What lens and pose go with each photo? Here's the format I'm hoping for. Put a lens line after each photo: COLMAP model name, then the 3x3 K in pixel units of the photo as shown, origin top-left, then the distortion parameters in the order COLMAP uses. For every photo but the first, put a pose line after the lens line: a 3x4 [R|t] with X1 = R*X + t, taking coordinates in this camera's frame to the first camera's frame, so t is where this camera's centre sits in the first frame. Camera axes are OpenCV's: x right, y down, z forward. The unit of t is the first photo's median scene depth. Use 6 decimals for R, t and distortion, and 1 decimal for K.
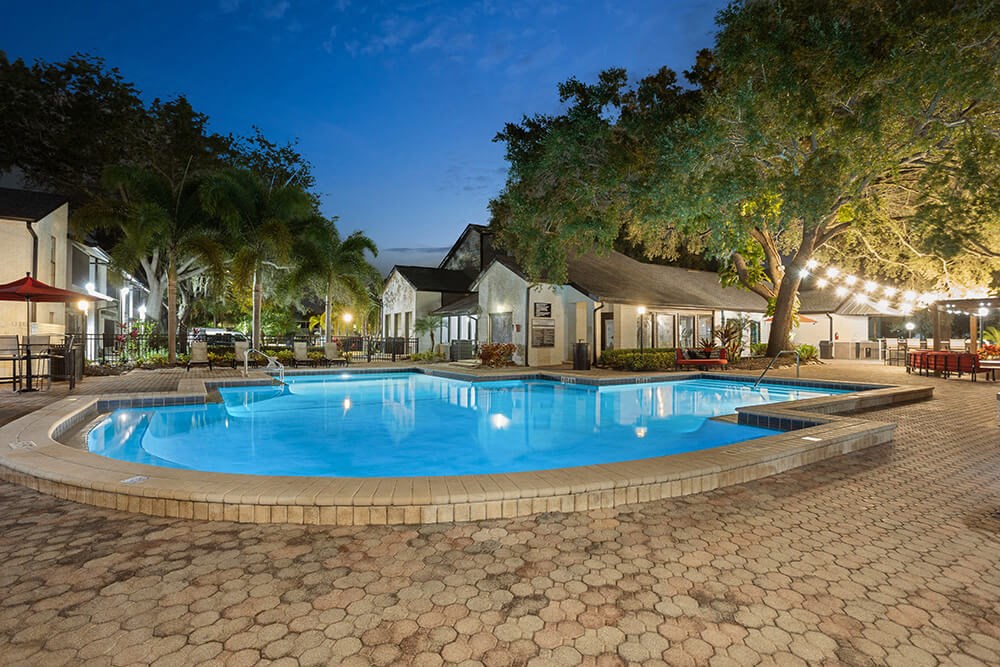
lens RADIAL K [[489.5, 0, 500.0], [0, 489.5, 333.5], [0, 0, 1]] dist [0.001213, 0.001388]
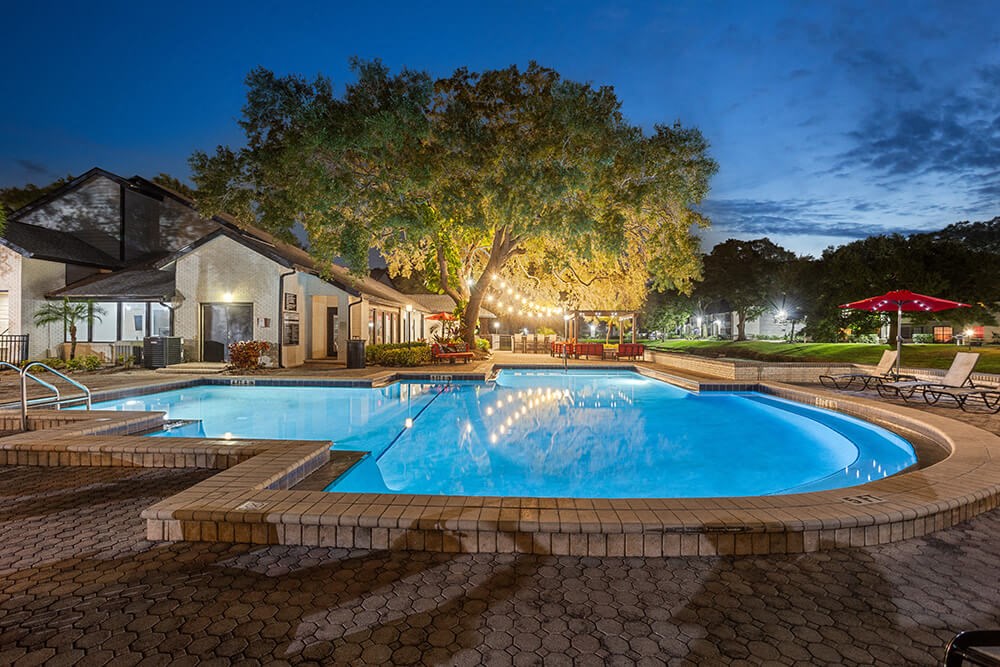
lens RADIAL K [[489.5, 0, 500.0], [0, 489.5, 333.5], [0, 0, 1]] dist [0.001213, 0.001388]
pose [[0.597157, -0.002596, 0.802120, -0.362718], [-0.007243, 0.999937, 0.008629, -0.002151], [-0.802092, -0.010962, 0.597100, 0.181840]]
